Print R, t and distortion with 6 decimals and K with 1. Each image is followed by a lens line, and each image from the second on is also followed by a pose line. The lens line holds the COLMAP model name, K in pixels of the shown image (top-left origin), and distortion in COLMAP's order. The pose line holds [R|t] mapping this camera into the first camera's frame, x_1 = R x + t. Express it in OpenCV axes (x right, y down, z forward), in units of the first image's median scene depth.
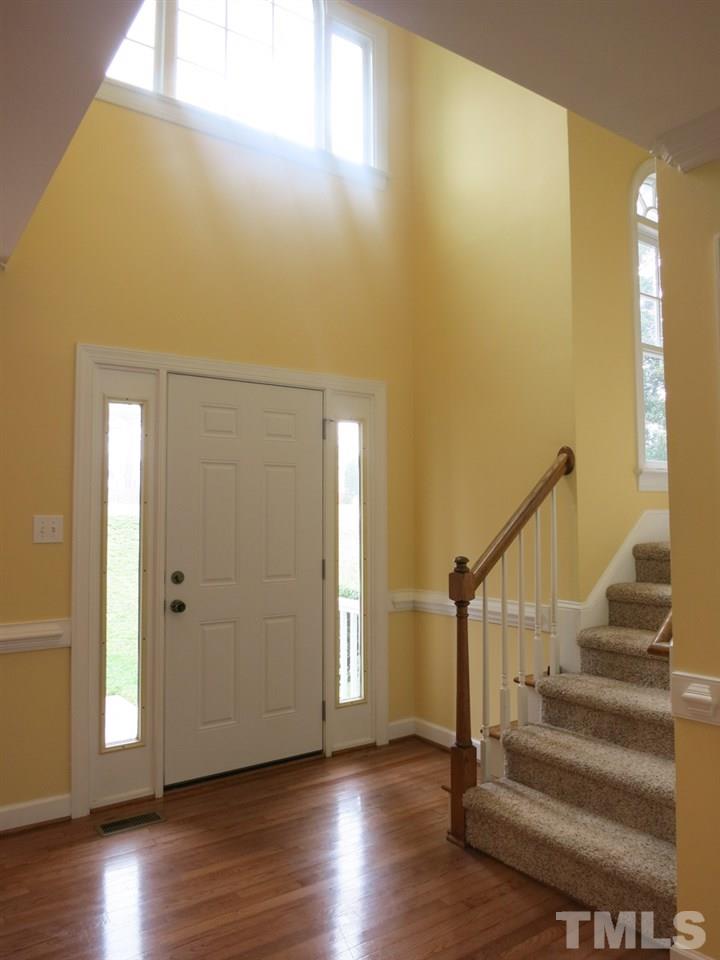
lens RADIAL K [[690.3, 0, 363.2], [0, 690.3, 481.2], [0, 0, 1]] dist [-0.031815, -0.010815]
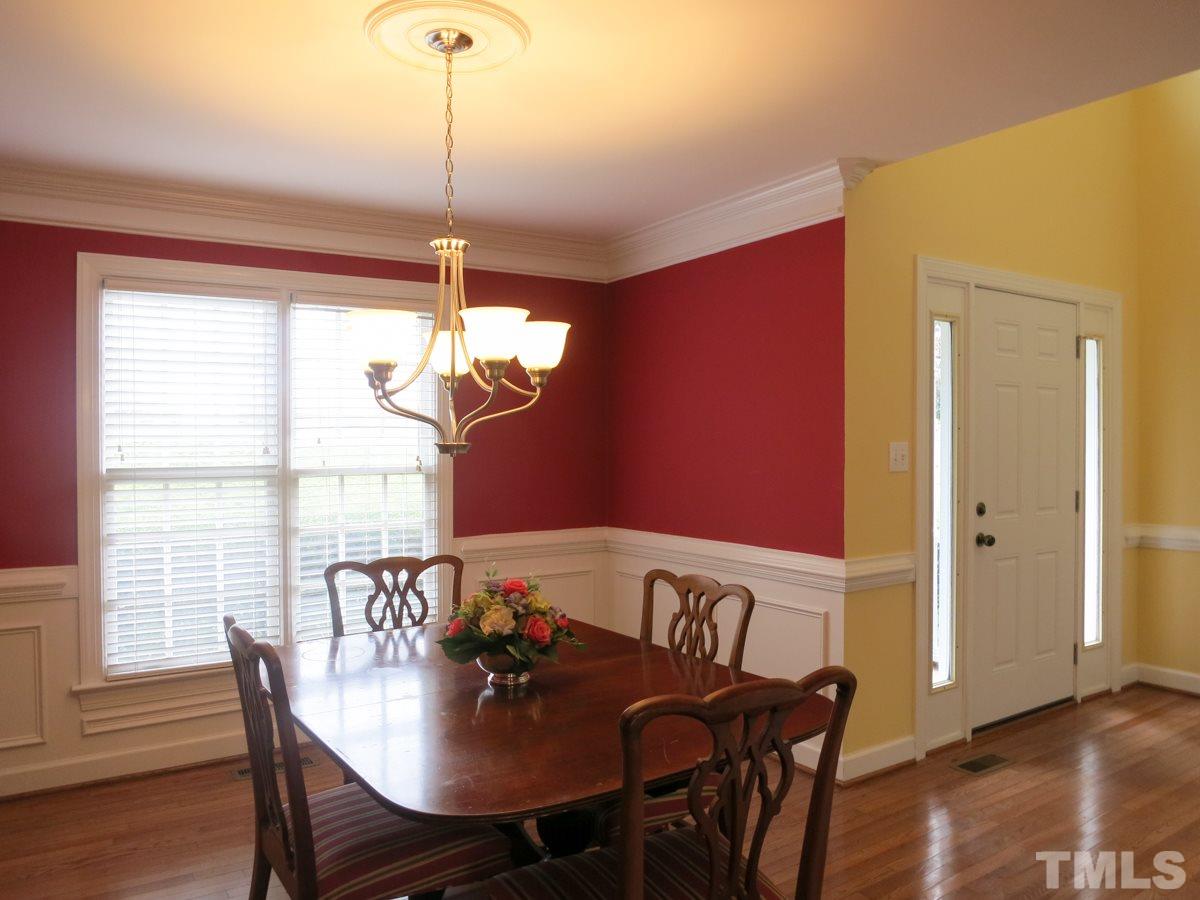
lens RADIAL K [[862.8, 0, 596.9], [0, 862.8, 445.9], [0, 0, 1]] dist [-0.031815, -0.010815]
pose [[0.999584, 0.003996, -0.028560, -0.754493], [-0.002364, 0.998373, 0.056965, -0.009564], [0.028741, -0.056874, 0.997968, -0.161685]]
